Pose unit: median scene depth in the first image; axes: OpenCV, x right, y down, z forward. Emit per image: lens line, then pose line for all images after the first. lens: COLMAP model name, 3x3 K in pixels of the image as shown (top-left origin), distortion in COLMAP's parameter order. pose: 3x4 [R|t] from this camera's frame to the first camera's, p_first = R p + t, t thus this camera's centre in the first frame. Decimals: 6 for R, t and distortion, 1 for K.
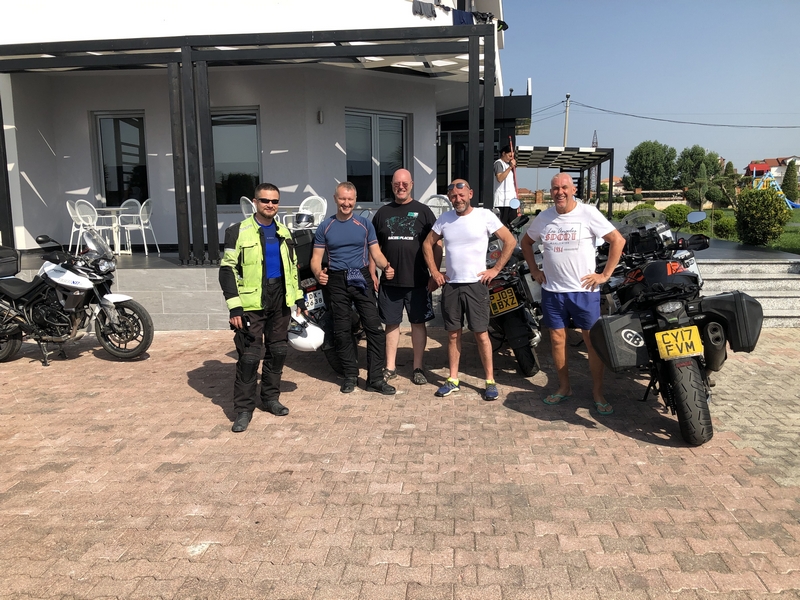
lens RADIAL K [[656.2, 0, 400.0], [0, 656.2, 300.0], [0, 0, 1]] dist [-0.002608, -0.001212]
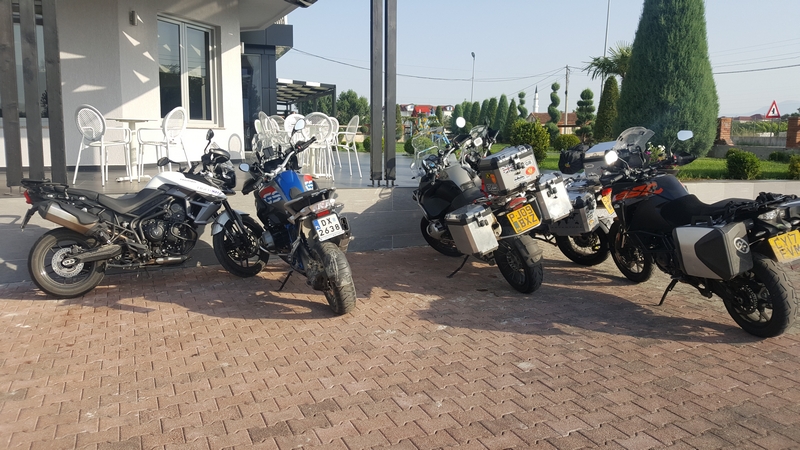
lens RADIAL K [[598.4, 0, 400.0], [0, 598.4, 225.0], [0, 0, 1]] dist [0.005199, -0.105414]
pose [[0.867642, -0.046258, 0.495033, -0.511718], [0.045903, 0.998863, 0.012883, -0.010194], [-0.495066, 0.011546, 0.868779, 0.394465]]
